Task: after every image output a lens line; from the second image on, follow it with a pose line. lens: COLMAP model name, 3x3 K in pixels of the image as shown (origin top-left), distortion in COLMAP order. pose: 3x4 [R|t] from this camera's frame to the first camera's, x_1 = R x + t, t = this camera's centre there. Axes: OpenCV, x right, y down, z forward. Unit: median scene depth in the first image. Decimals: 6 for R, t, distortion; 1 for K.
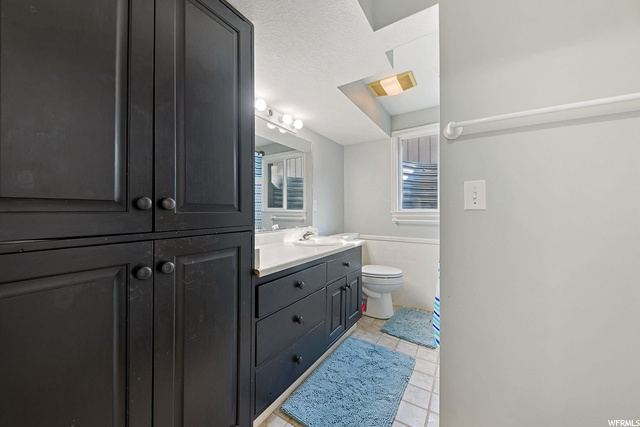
lens RADIAL K [[223.2, 0, 321.0], [0, 223.2, 210.9], [0, 0, 1]] dist [0.000504, -0.000021]
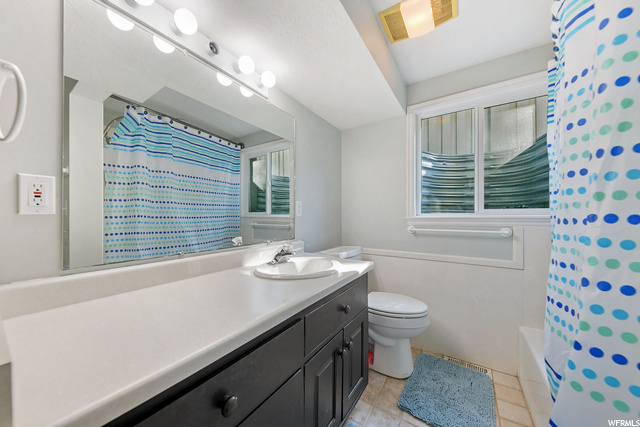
lens RADIAL K [[223.2, 0, 320.8], [0, 223.2, 216.3], [0, 0, 1]] dist [0.000504, -0.000021]
pose [[0.999995, 0.001048, 0.002833, 0.039280], [-0.001052, 0.999998, 0.001395, -0.001894], [-0.002832, -0.001398, 0.999995, 0.319386]]
